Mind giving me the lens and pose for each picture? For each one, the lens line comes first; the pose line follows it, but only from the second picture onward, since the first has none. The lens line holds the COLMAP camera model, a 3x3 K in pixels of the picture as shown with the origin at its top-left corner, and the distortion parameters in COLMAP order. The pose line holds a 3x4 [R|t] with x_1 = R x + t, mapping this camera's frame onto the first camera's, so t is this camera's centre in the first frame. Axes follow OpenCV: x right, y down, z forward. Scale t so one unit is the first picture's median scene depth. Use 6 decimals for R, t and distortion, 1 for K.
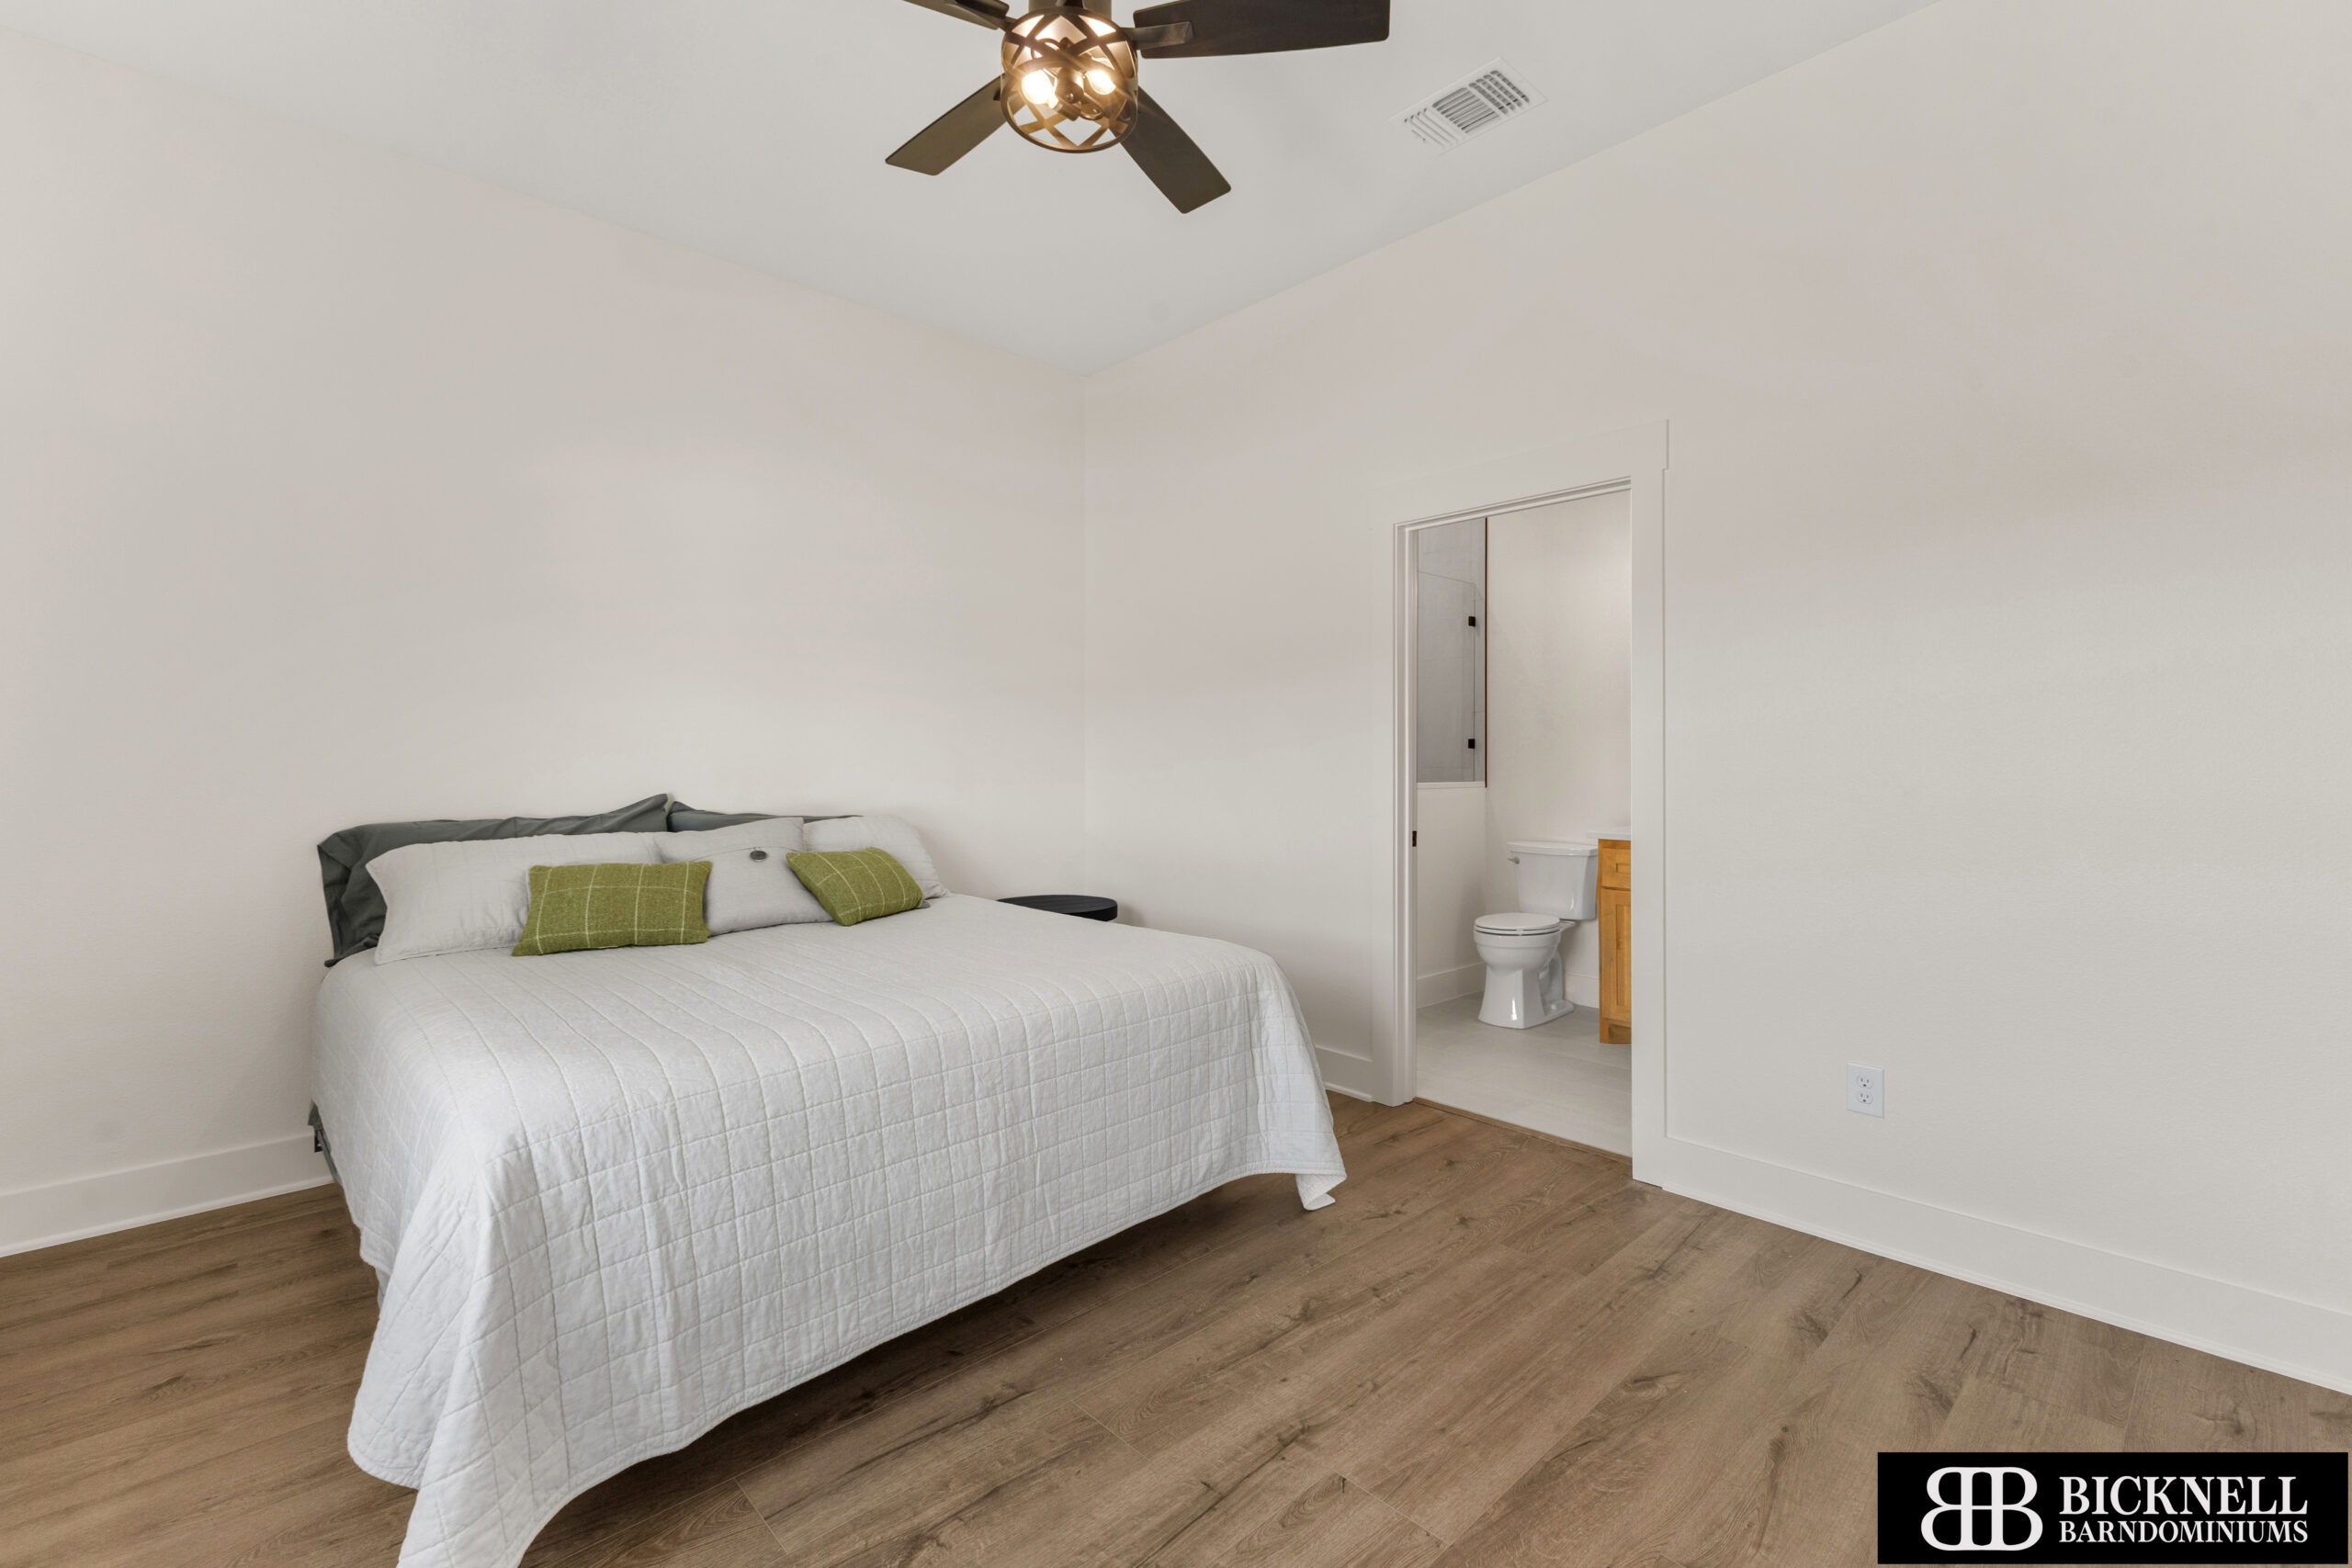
lens RADIAL K [[1036.1, 0, 1177.5], [0, 1036.1, 777.0], [0, 0, 1]] dist [0.002203, 0.000131]
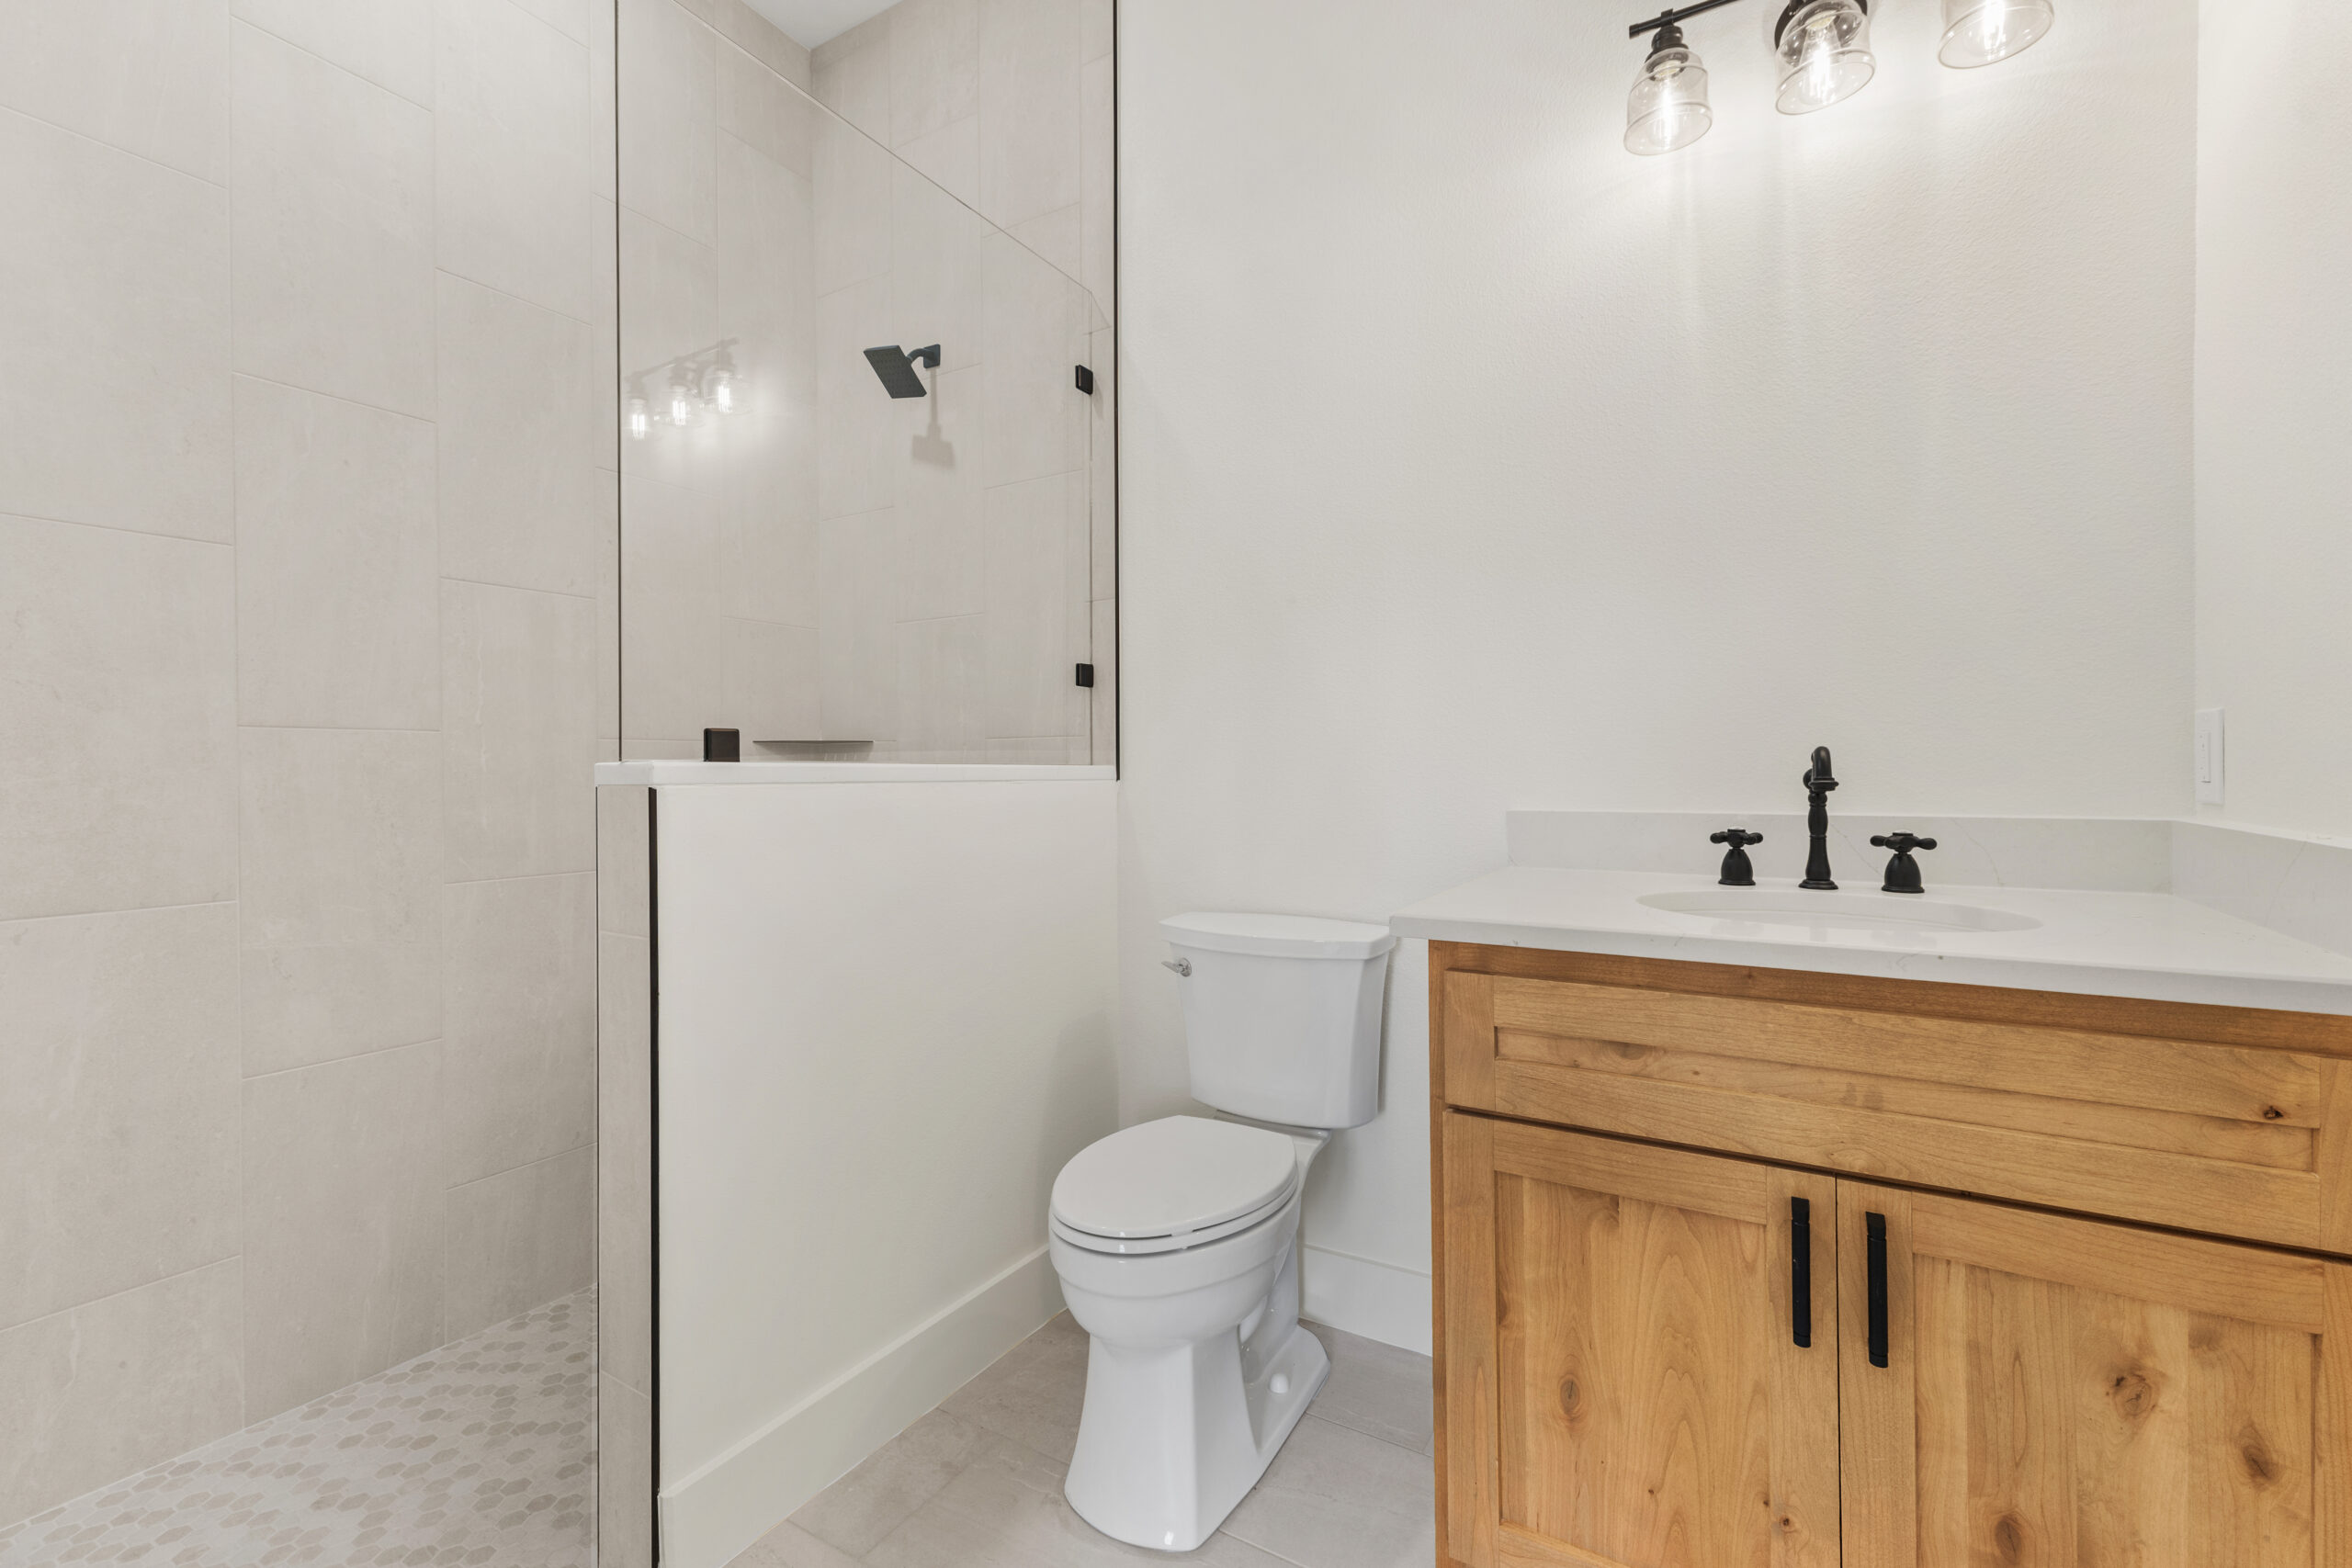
lens RADIAL K [[1036.1, 0, 1166.5], [0, 1036.1, 775.2], [0, 0, 1]] dist [0.002203, 0.000131]
pose [[0.964316, -0.003024, 0.264736, 0.206237], [0.005222, 0.999957, -0.007598, 0.011553], [-0.264702, 0.008709, 0.964291, 0.593241]]
